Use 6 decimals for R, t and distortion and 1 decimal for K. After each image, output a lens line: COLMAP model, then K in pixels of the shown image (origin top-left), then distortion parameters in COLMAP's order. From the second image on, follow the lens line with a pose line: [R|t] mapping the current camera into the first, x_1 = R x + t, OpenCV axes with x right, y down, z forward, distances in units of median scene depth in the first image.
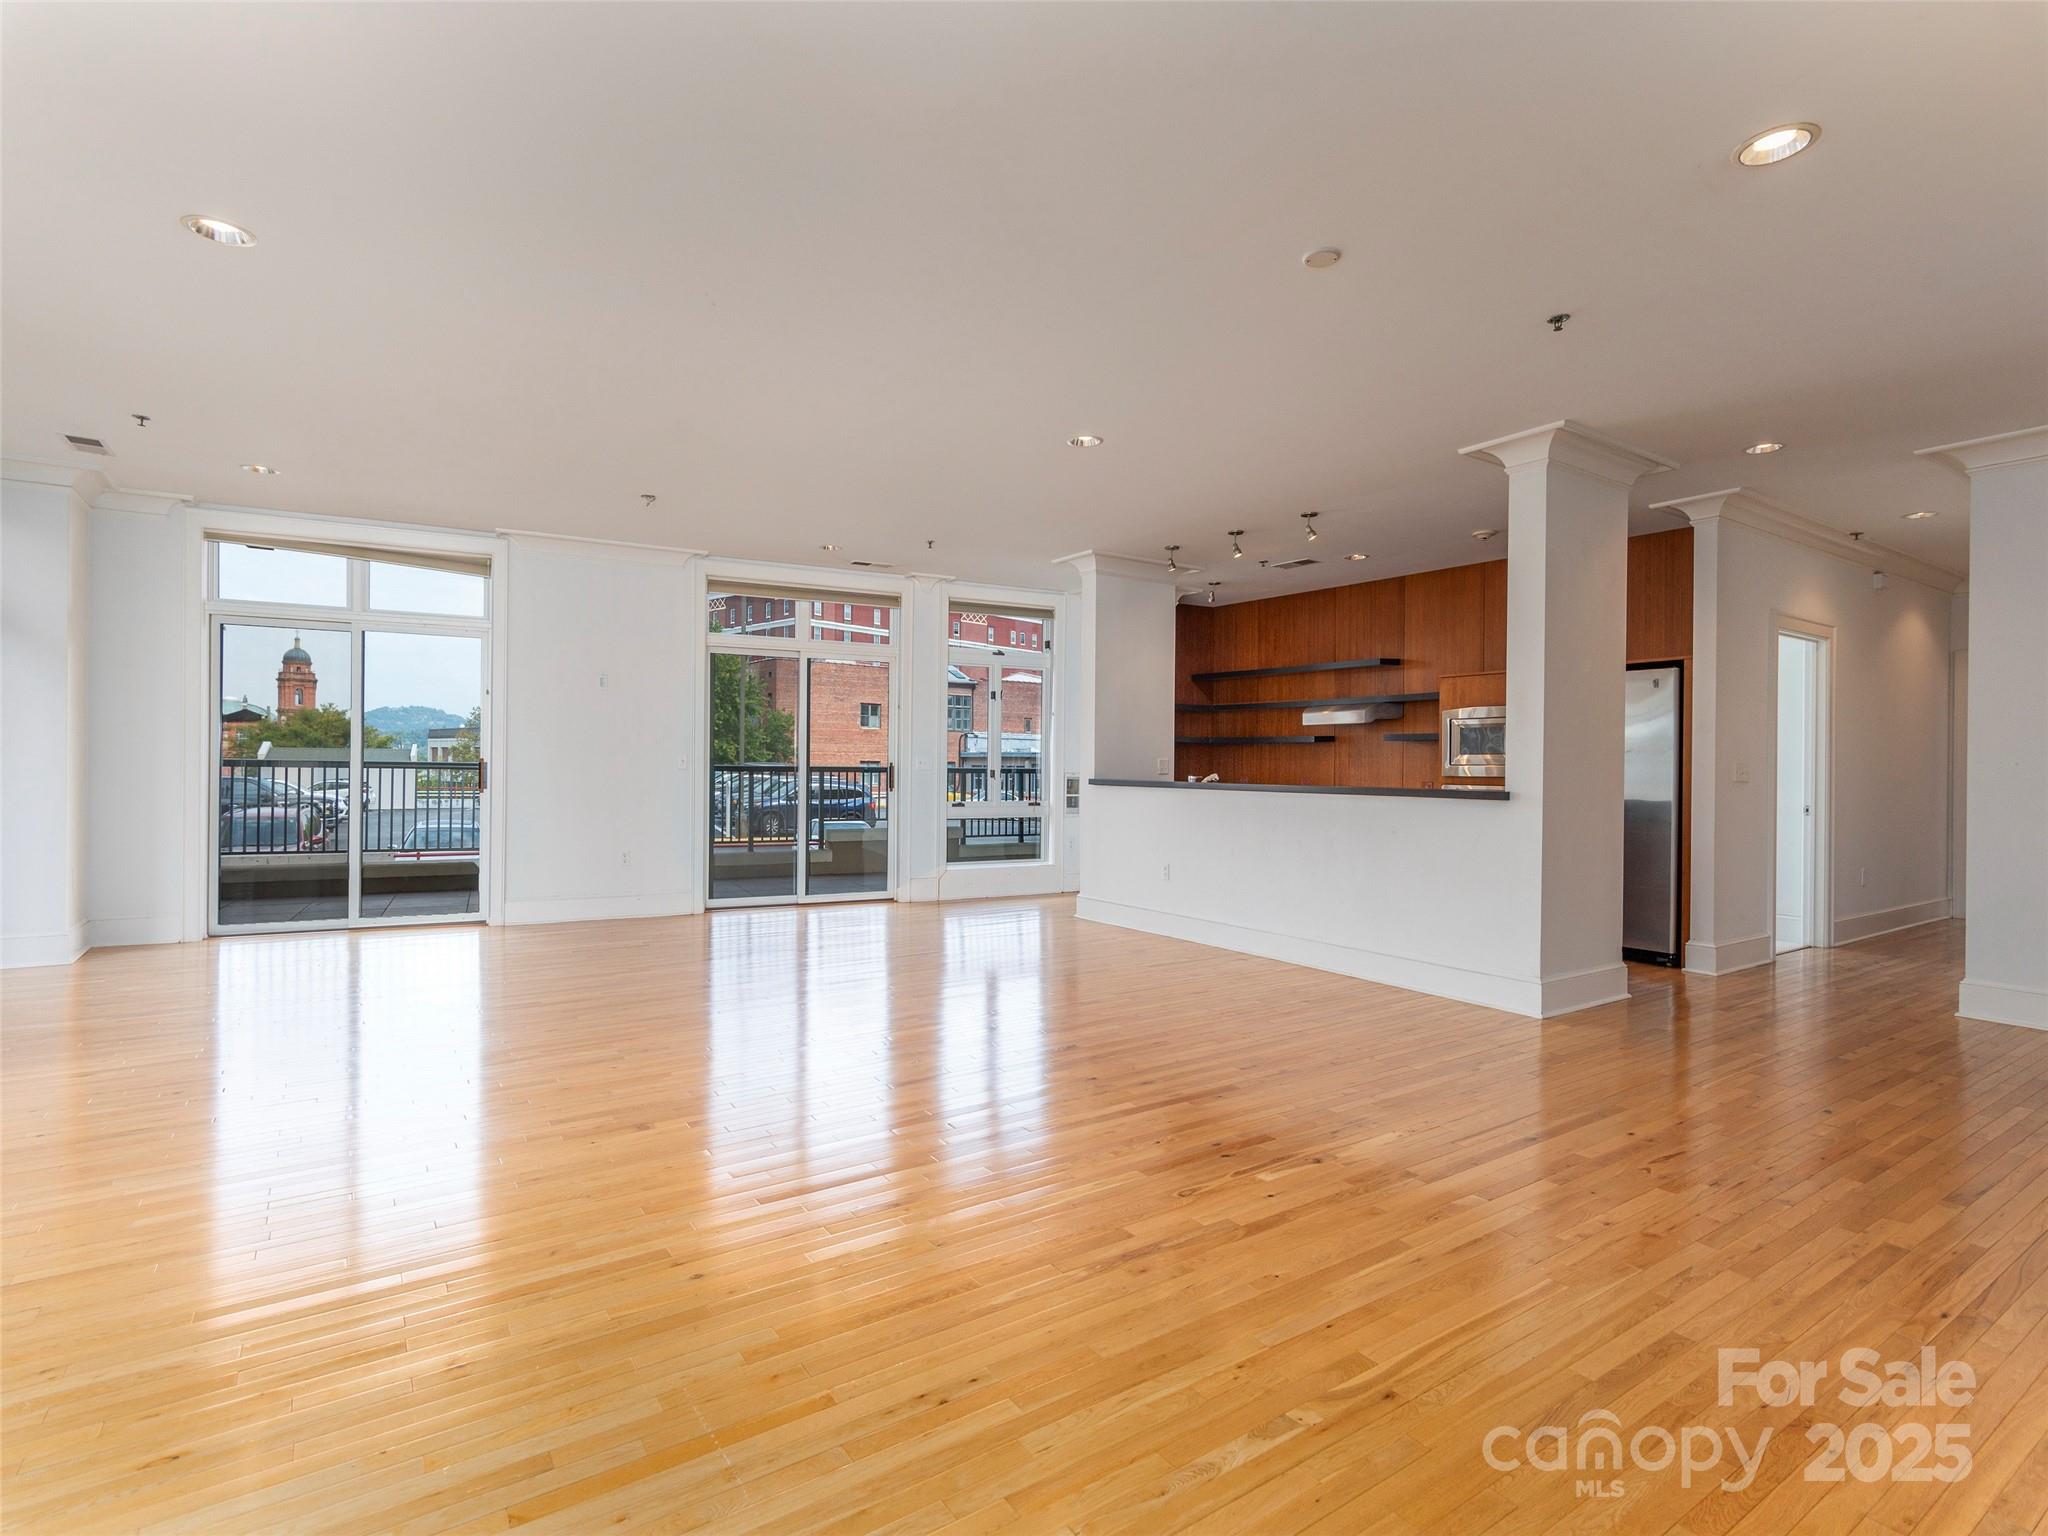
lens RADIAL K [[1010.2, 0, 1019.5], [0, 1010.2, 761.6], [0, 0, 1]] dist [0.007756, -0.000379]
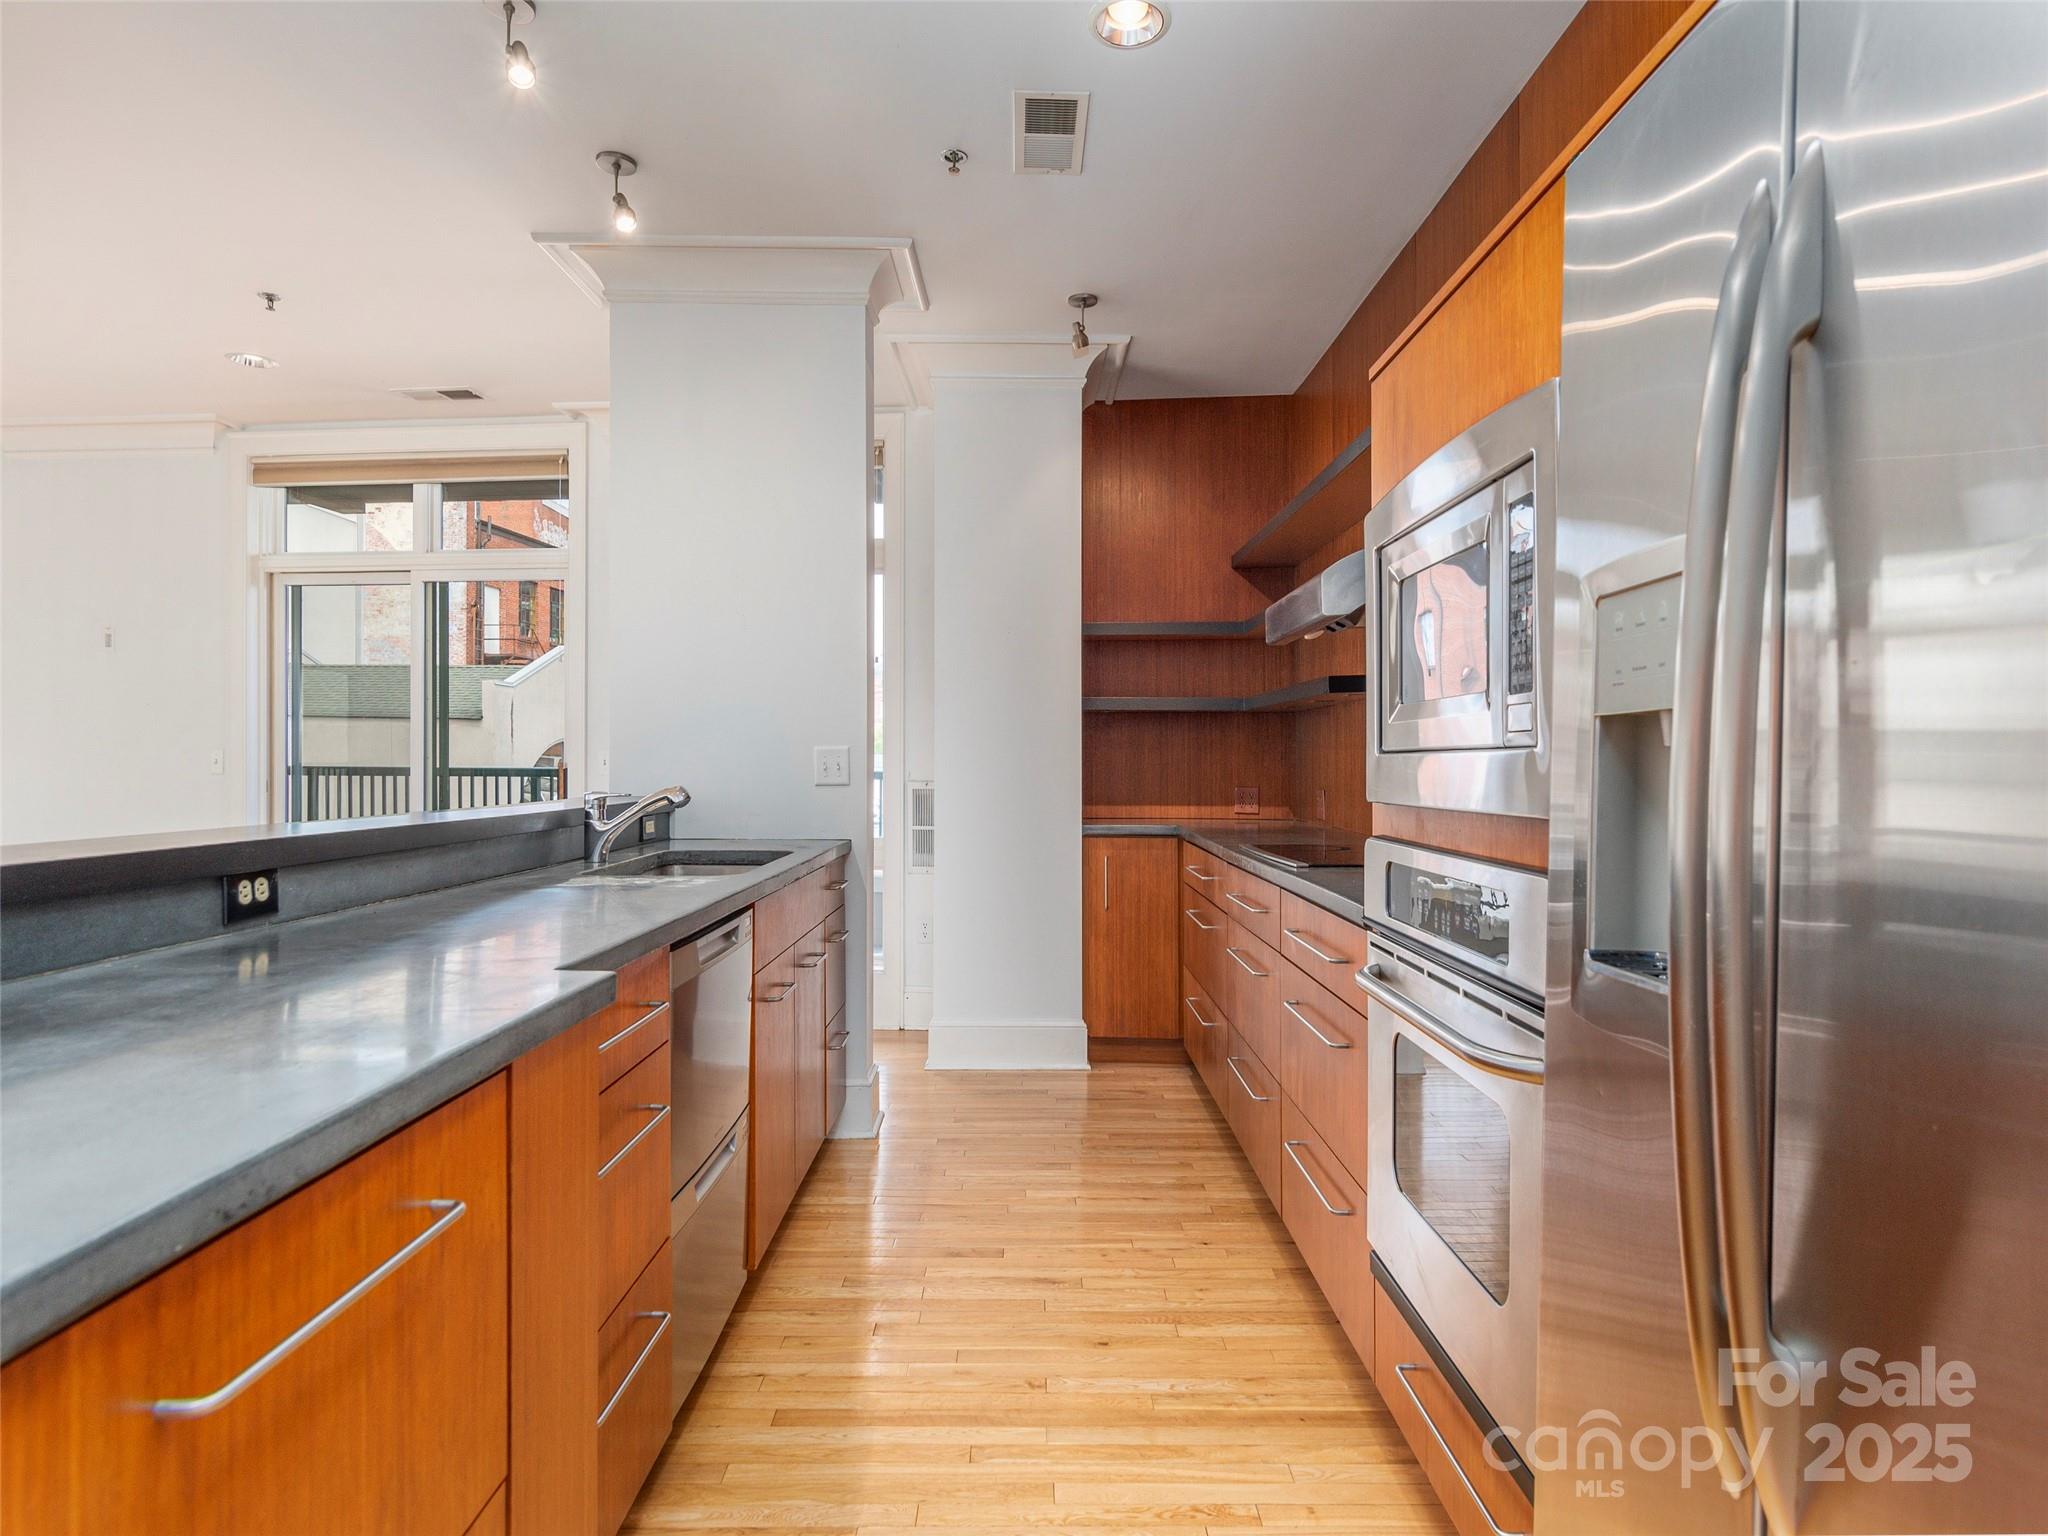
lens RADIAL K [[1122.2, 0, 1051.1], [0, 1122.2, 768.8], [0, 0, 1]] dist [0.018419, -0.001326]
pose [[0.835023, -0.003575, -0.550203, 0.498373], [0.003770, 0.999993, -0.000777, 0.007955], [0.550202, -0.001425, 0.835030, 0.737520]]
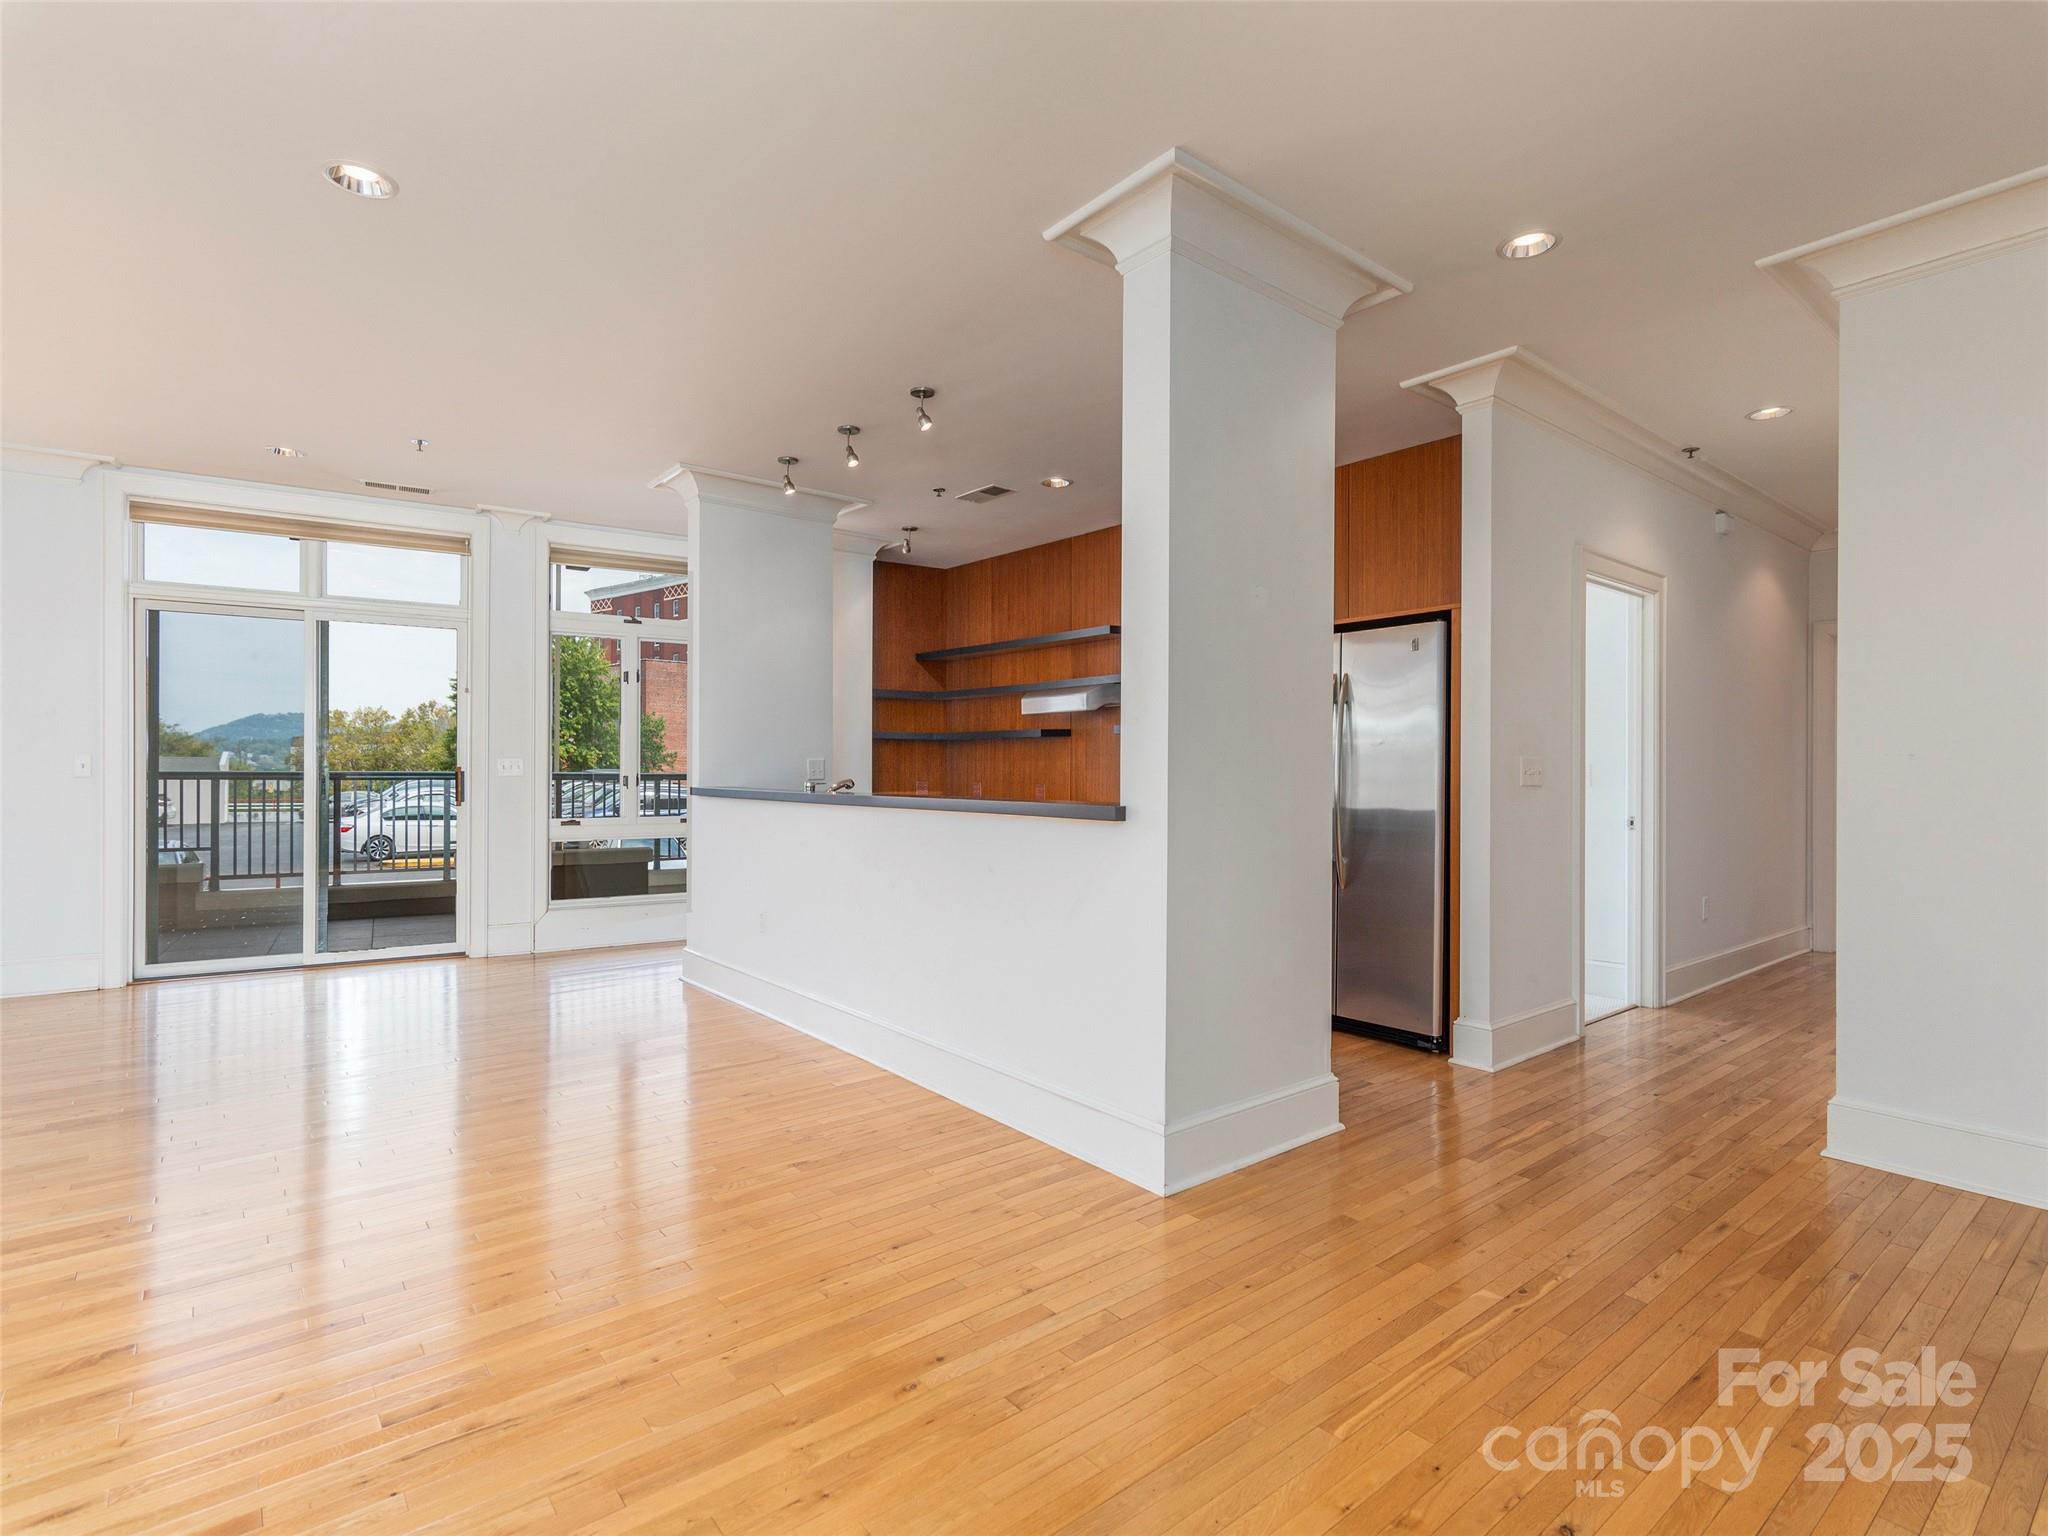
lens RADIAL K [[1008.2, 0, 1024.0], [0, 1008.2, 768.0], [0, 0, 1]] dist [0.008723, -0.000352]
pose [[0.996456, -0.005331, 0.083947, 0.252455], [0.005318, 0.999986, 0.000377, 0.004702], [-0.083948, 0.000071, 0.996470, 0.278487]]
